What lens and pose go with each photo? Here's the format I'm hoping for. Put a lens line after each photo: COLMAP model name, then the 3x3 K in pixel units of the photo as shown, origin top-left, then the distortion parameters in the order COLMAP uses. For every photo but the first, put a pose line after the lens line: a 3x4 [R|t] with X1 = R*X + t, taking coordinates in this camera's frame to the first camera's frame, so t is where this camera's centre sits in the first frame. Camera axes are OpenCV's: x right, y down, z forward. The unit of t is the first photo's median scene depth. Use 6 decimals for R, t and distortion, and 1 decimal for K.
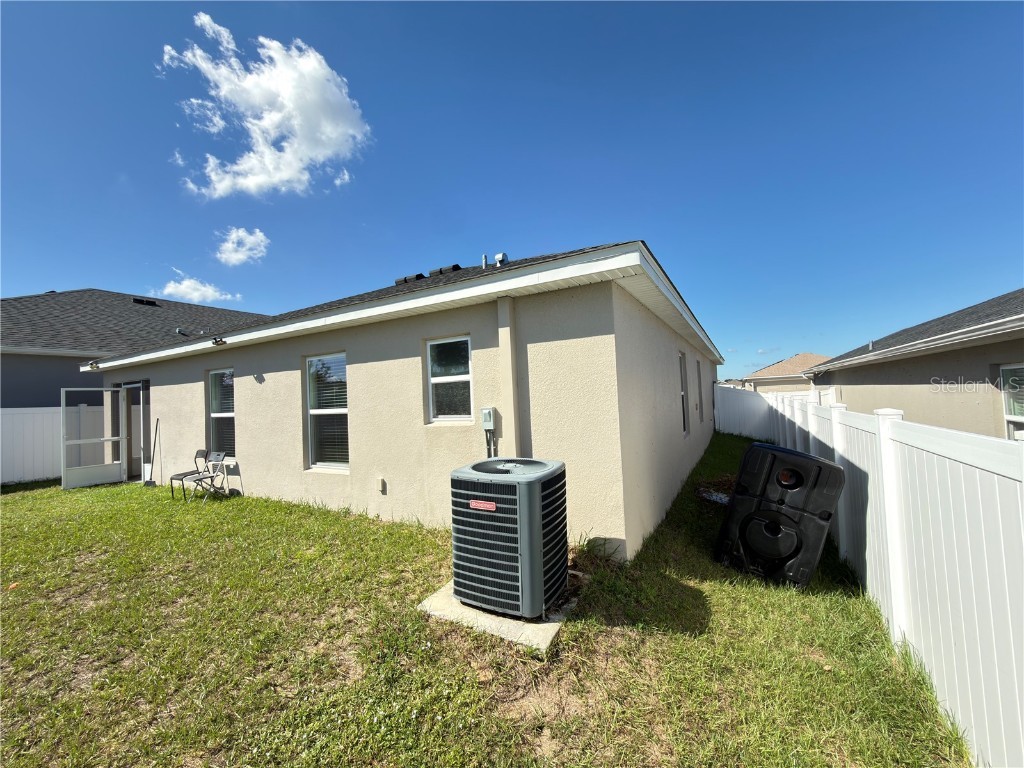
lens RADIAL K [[408.8, 0, 511.9], [0, 408.8, 384.7], [0, 0, 1]] dist [0.003329, -0.000173]
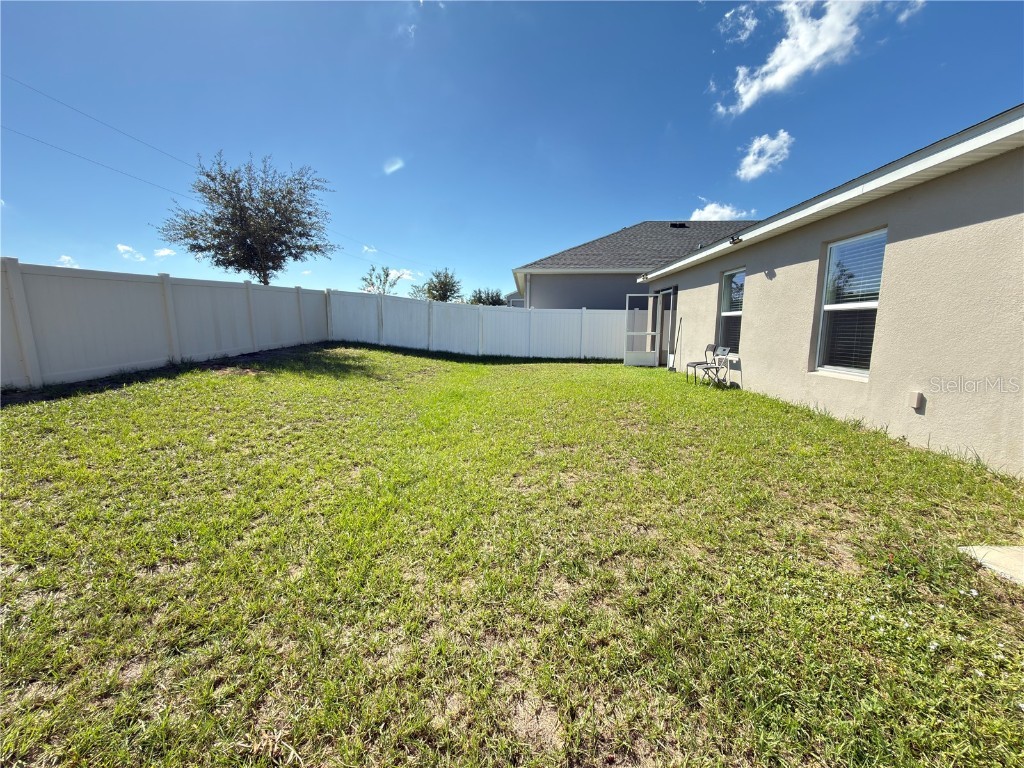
lens RADIAL K [[408.8, 0, 511.9], [0, 408.8, 384.7], [0, 0, 1]] dist [0.003329, -0.000173]
pose [[0.457560, 0.171093, -0.872563, -0.001985], [0.003524, 0.980957, 0.194195, 0.060363], [0.889172, -0.091931, 0.448243, -0.013728]]
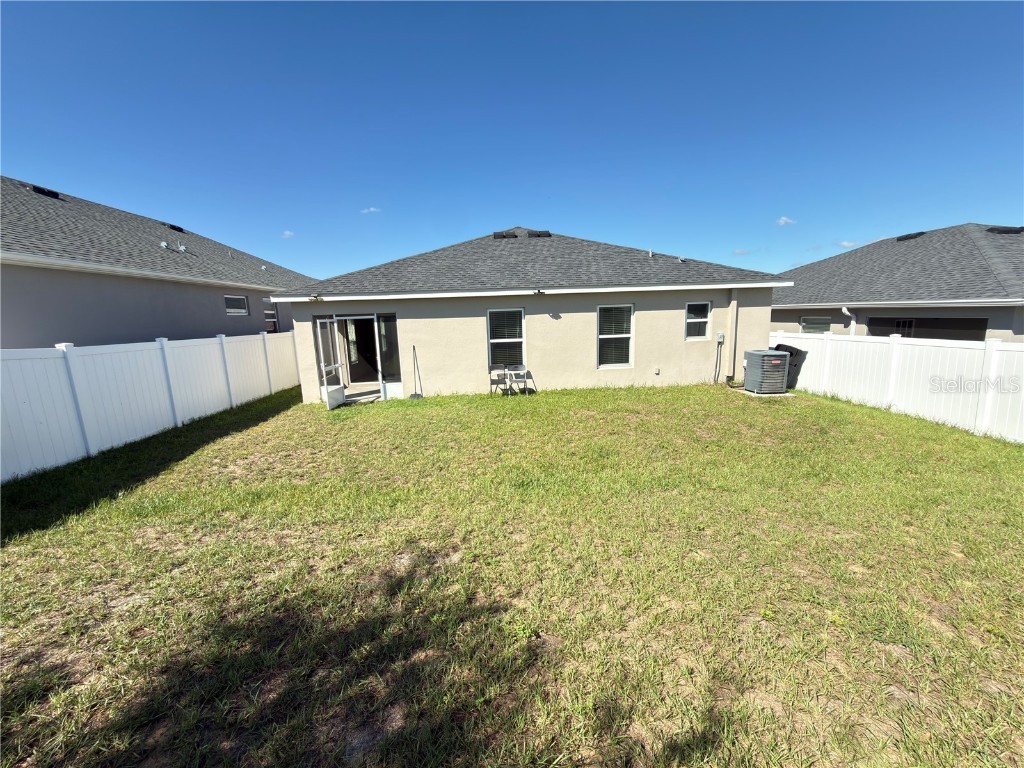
lens RADIAL K [[410.7, 0, 513.3], [0, 410.7, 386.6], [0, 0, 1]] dist [-0.000342, -0.000281]
pose [[0.838184, -0.080736, 0.539379, -1.942355], [-0.019984, 0.983772, 0.178309, -0.033025], [-0.545021, -0.160235, 0.822968, -0.323271]]
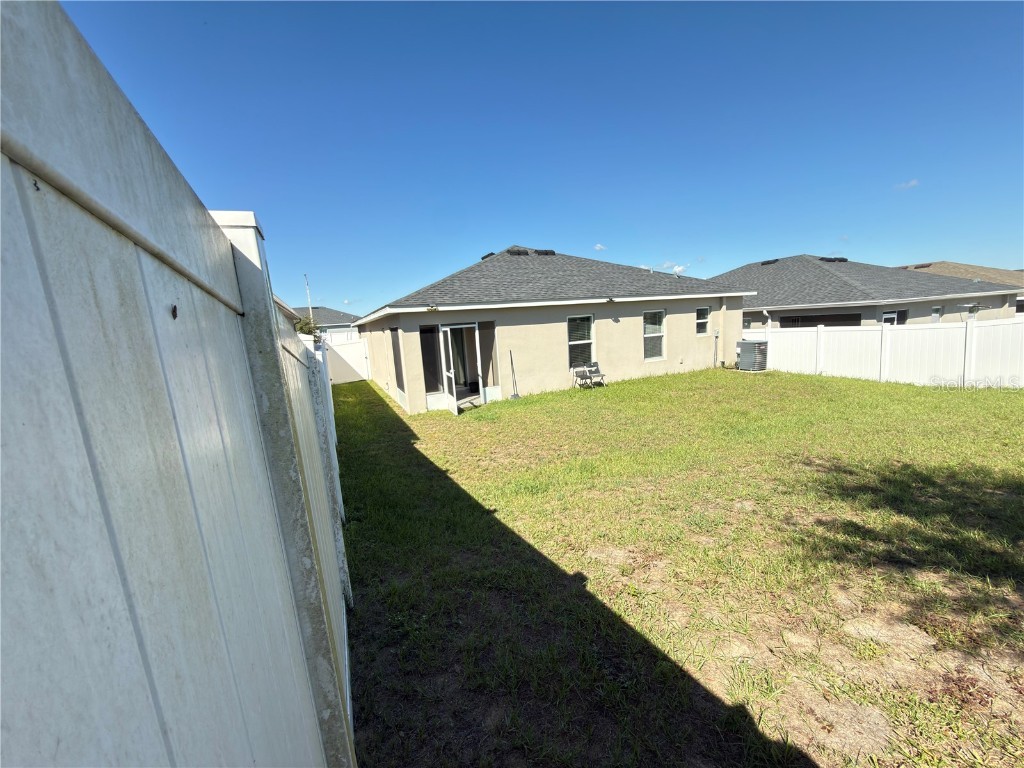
lens RADIAL K [[410.7, 0, 513.3], [0, 410.7, 386.6], [0, 0, 1]] dist [-0.000342, -0.000281]
pose [[0.588257, -0.119460, 0.799802, -2.946045], [0.016163, 0.990568, 0.136065, 0.027053], [-0.808513, -0.067114, 0.584639, 0.279920]]
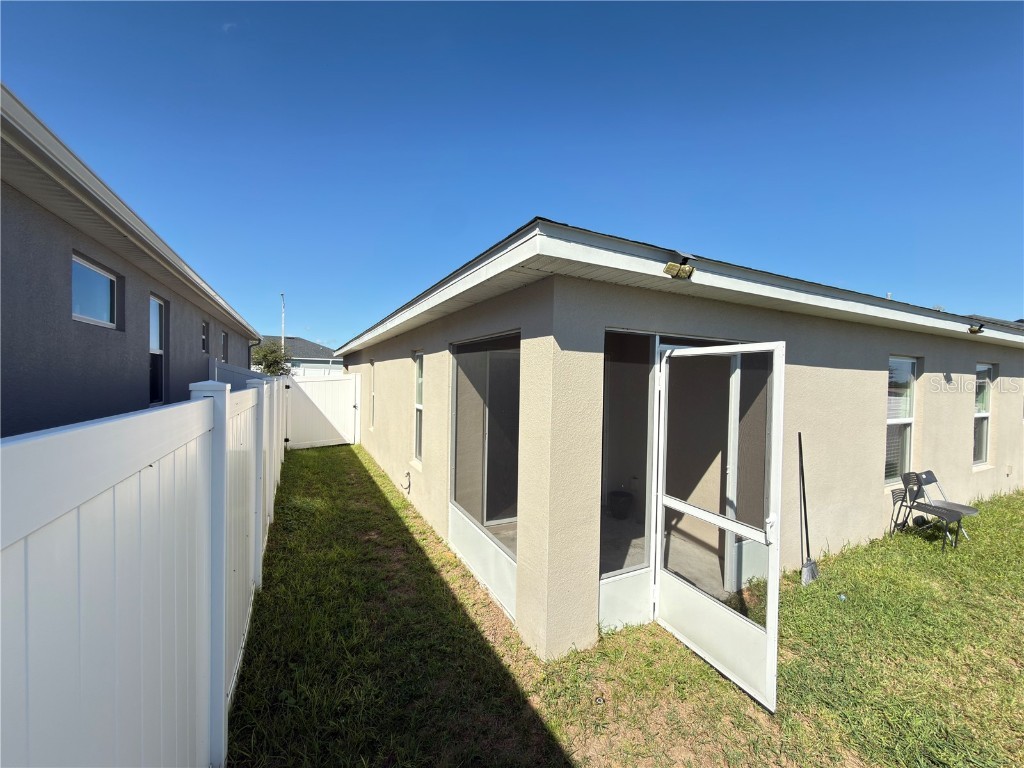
lens RADIAL K [[408.8, 0, 511.9], [0, 408.8, 384.7], [0, 0, 1]] dist [0.003329, -0.000173]
pose [[0.544066, 0.038148, 0.838175, -2.182461], [-0.068925, 0.997622, -0.000665, 0.076249], [-0.836207, -0.057410, 0.545401, 1.533002]]
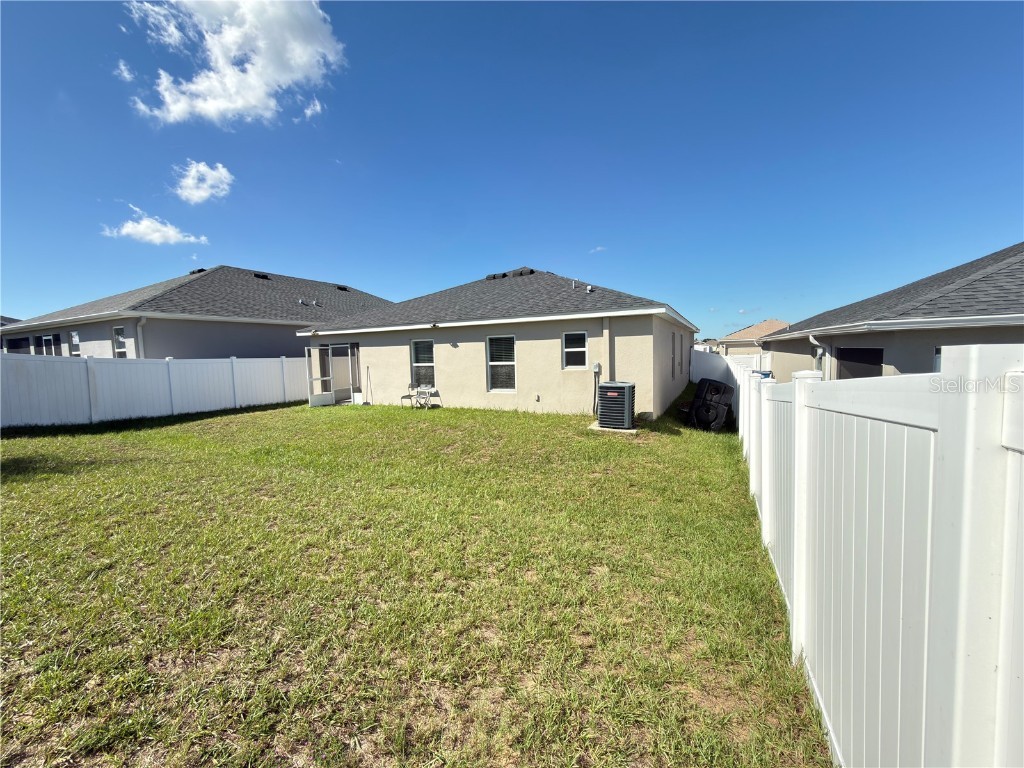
lens RADIAL K [[410.7, 0, 513.3], [0, 410.7, 386.6], [0, 0, 1]] dist [-0.000342, -0.000281]
pose [[0.999051, 0.012999, 0.041560, -0.499786], [-0.017634, 0.993420, 0.113158, -0.053418], [-0.039815, -0.113784, 0.992707, -1.078378]]
